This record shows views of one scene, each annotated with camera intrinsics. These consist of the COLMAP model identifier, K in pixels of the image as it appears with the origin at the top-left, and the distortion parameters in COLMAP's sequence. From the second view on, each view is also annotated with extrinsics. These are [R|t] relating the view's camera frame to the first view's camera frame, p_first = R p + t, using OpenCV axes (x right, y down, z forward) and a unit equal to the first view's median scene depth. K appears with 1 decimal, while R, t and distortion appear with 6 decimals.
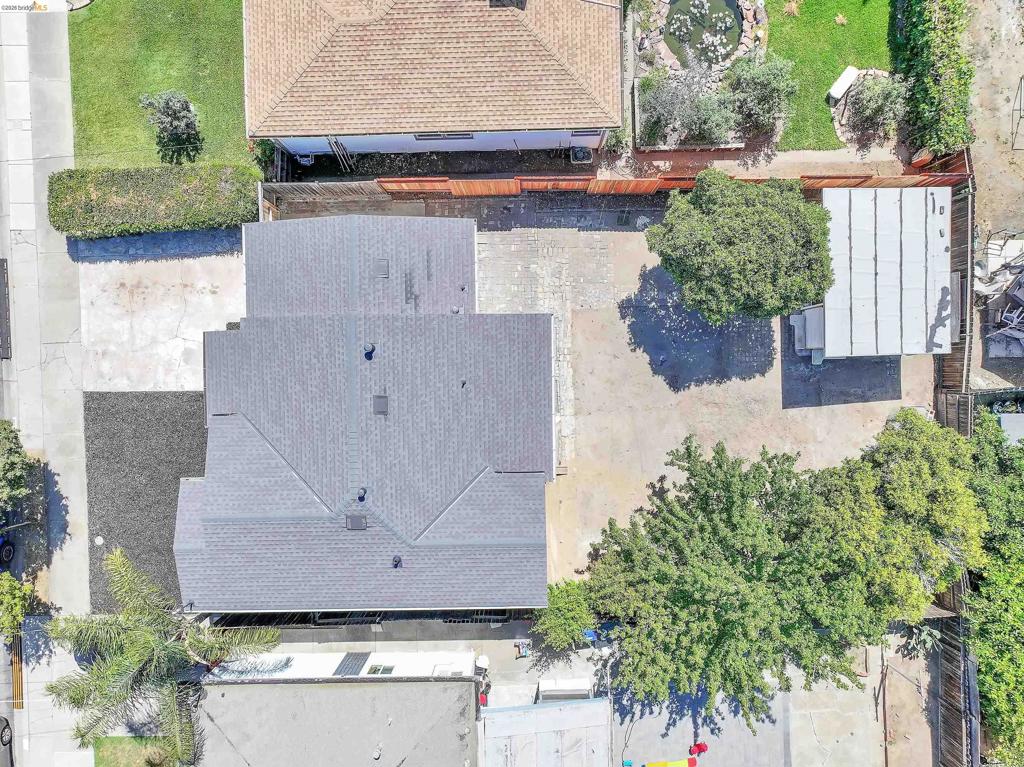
lens RADIAL K [[740.8, 0, 512.2], [0, 740.8, 382.7], [0, 0, 1]] dist [-0.000468, 0.008419]
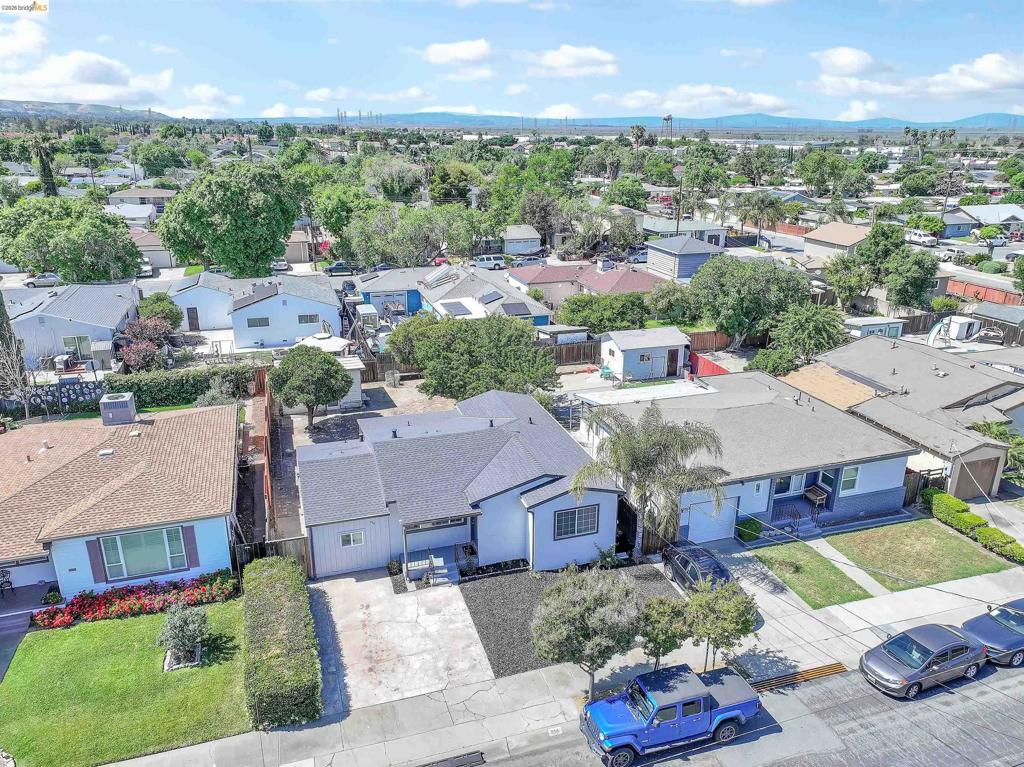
lens RADIAL K [[740.8, 0, 513.5], [0, 740.8, 382.6], [0, 0, 1]] dist [-0.000468, 0.008419]
pose [[-0.293455, -0.313305, 0.903175, -1.292095], [0.955973, -0.096051, 0.277291, -0.183474], [-0.000126, 0.944783, 0.327698, 0.364926]]
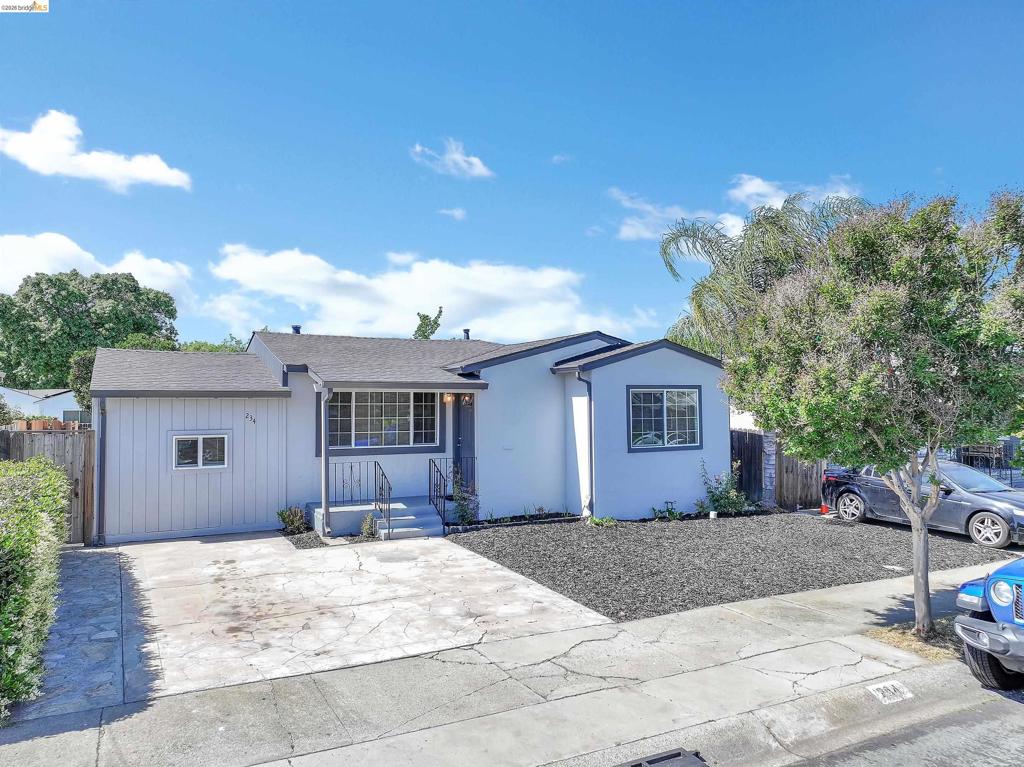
lens RADIAL K [[740.8, 0, 513.1], [0, 740.8, 384.8], [0, 0, 1]] dist [-0.000468, 0.008419]
pose [[-0.449441, 0.037164, 0.892537, -0.842485], [0.893208, 0.003579, 0.449630, -0.166541], [0.013516, 0.999303, -0.034804, 0.913951]]
